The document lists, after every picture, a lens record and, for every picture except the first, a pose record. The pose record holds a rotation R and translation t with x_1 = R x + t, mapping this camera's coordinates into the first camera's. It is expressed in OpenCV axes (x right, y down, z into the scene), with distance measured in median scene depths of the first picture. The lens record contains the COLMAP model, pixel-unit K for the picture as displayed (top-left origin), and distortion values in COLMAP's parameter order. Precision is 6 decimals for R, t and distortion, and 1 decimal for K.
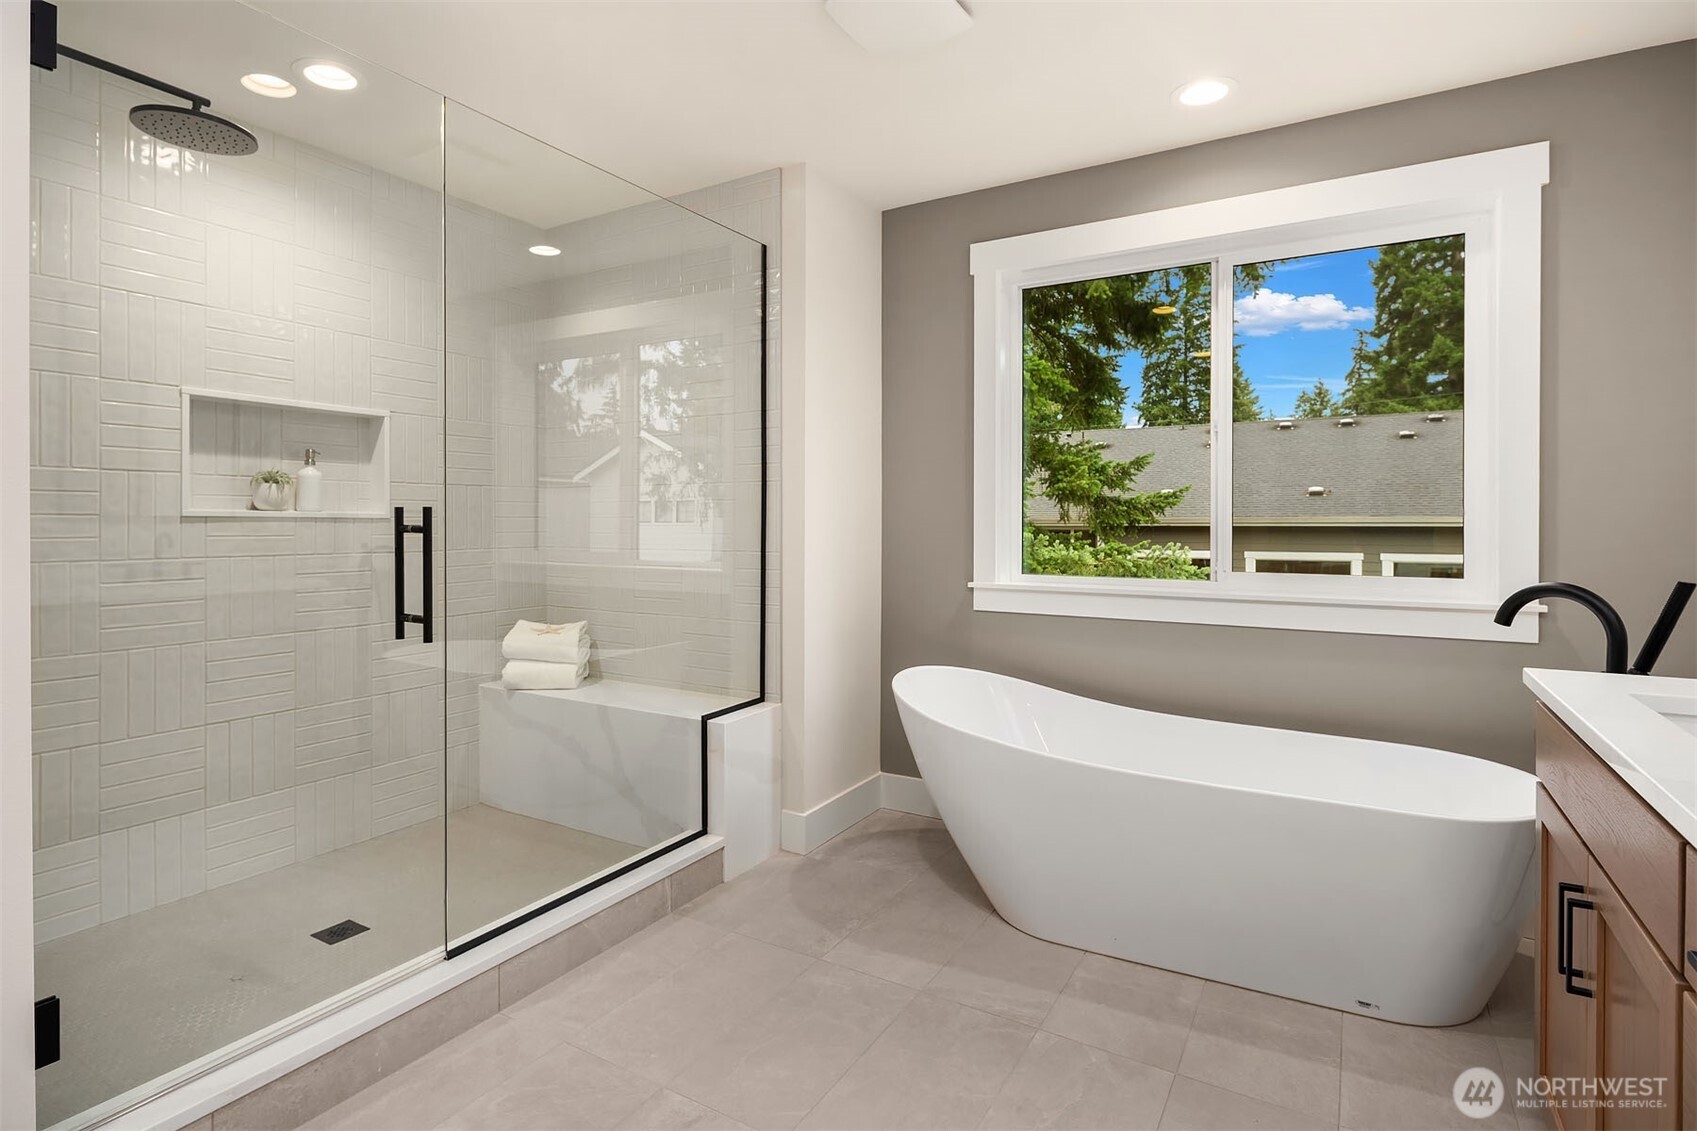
lens RADIAL K [[841.2, 0, 824.5], [0, 841.2, 524.5], [0, 0, 1]] dist [0.005986, -0.003516]
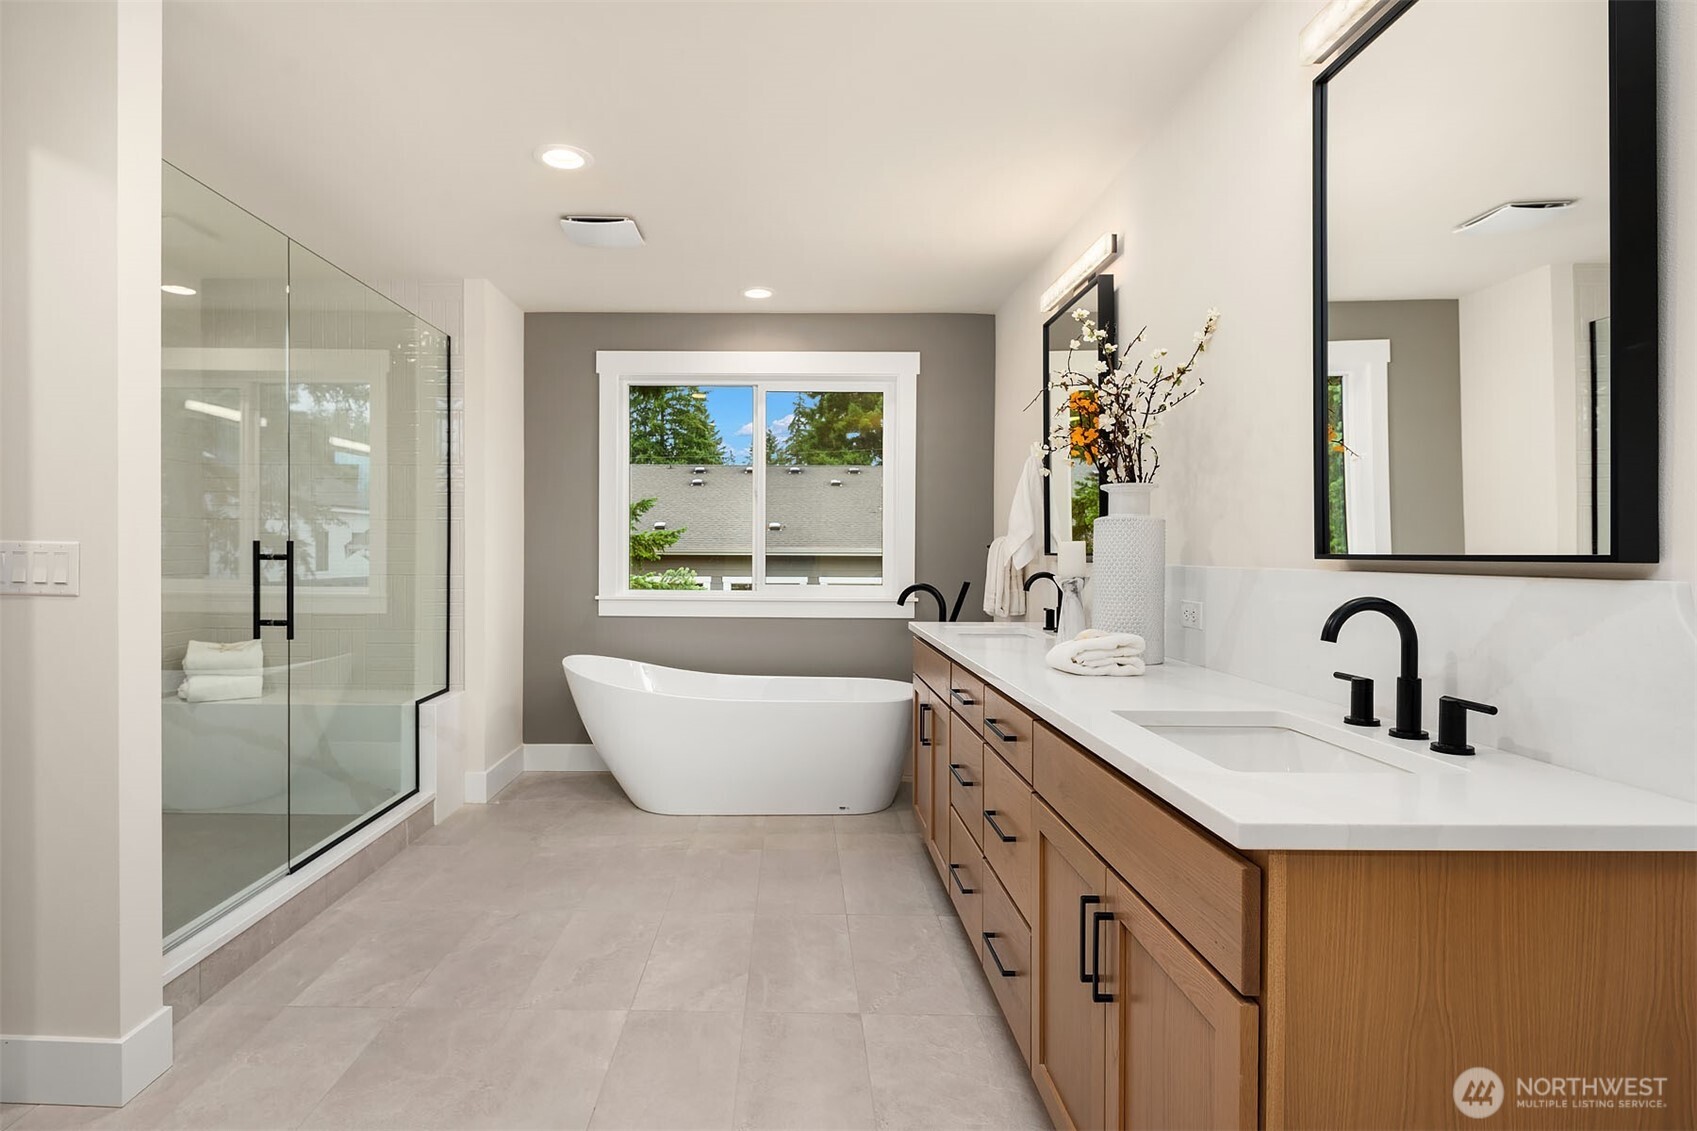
lens RADIAL K [[841.2, 0, 772.0], [0, 841.2, 555.8], [0, 0, 1]] dist [0.005986, -0.003516]
pose [[0.861006, 0.001563, 0.508592, -0.333899], [-0.003356, 0.999991, 0.002608, -0.001623], [-0.508583, -0.003953, 0.861004, -0.397050]]
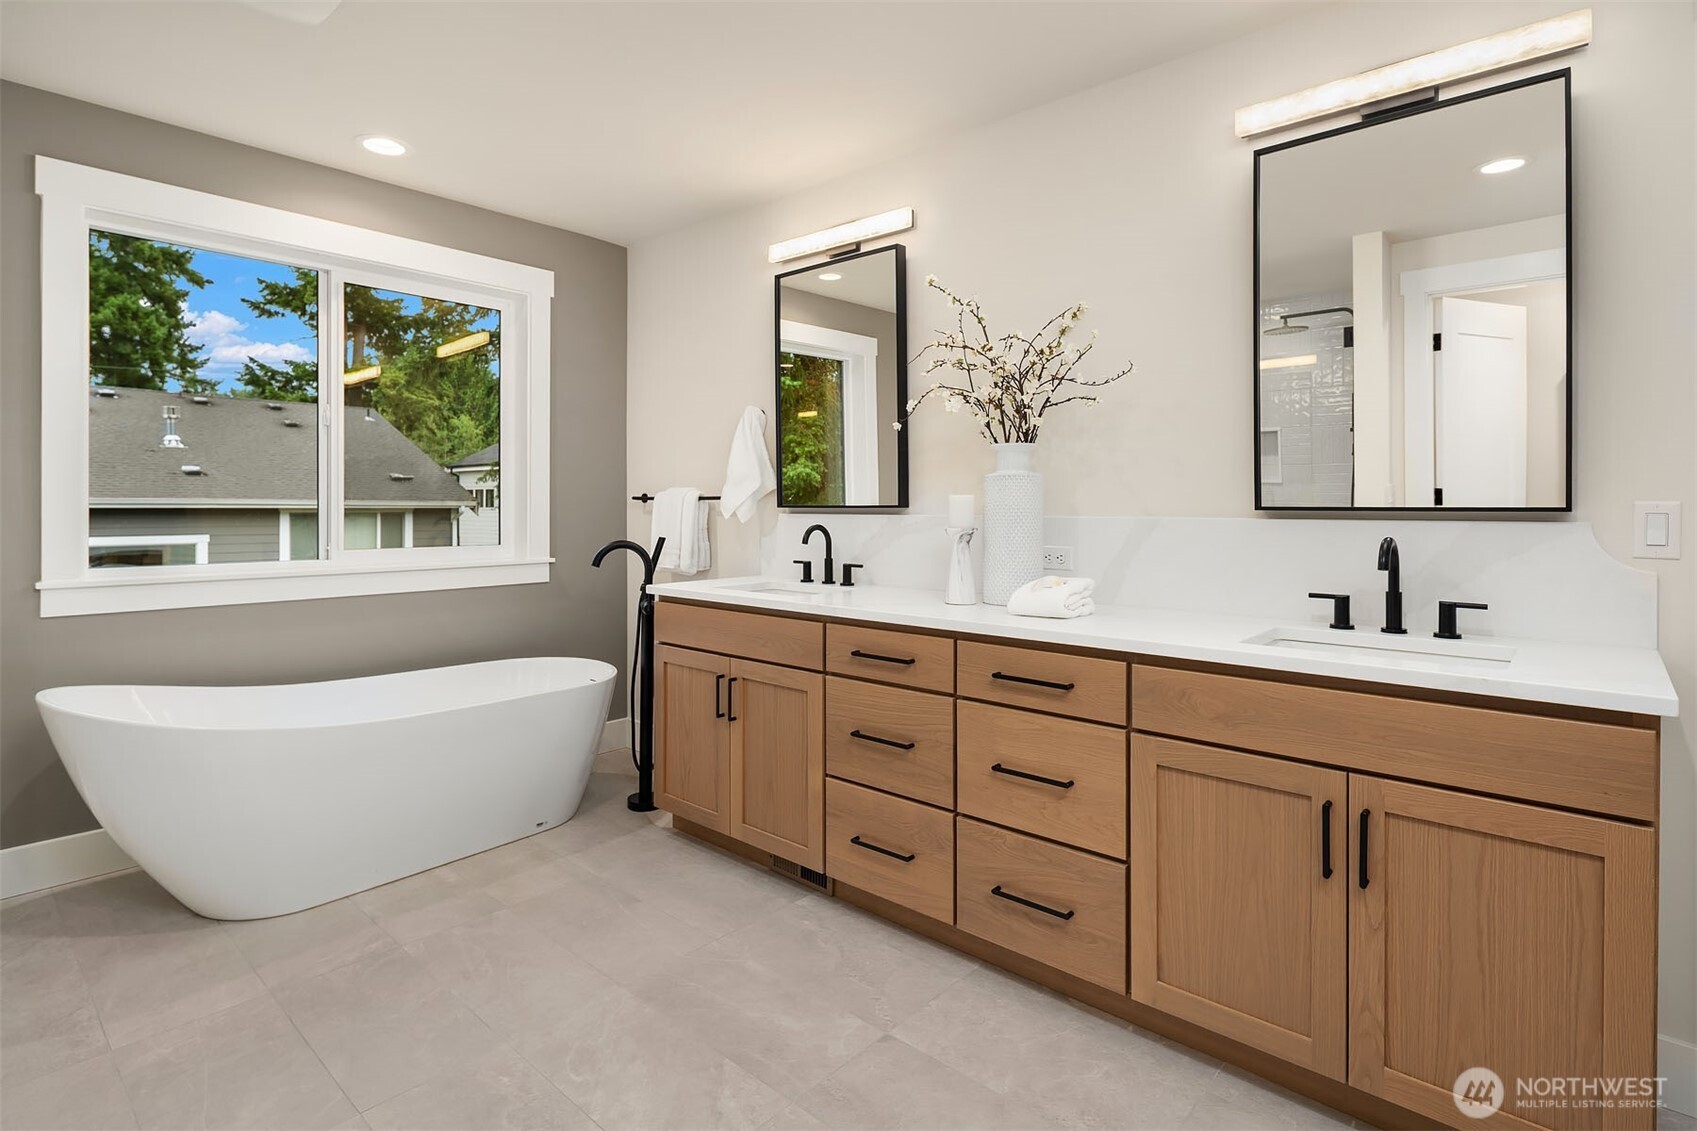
lens RADIAL K [[841.2, 0, 839.8], [0, 841.2, 500.9], [0, 0, 1]] dist [0.005986, -0.003516]
pose [[0.192921, 0.004370, 0.981204, -0.542780], [0.000923, 0.999989, -0.004635, -0.004362], [-0.981214, 0.001799, 0.192915, 0.129907]]
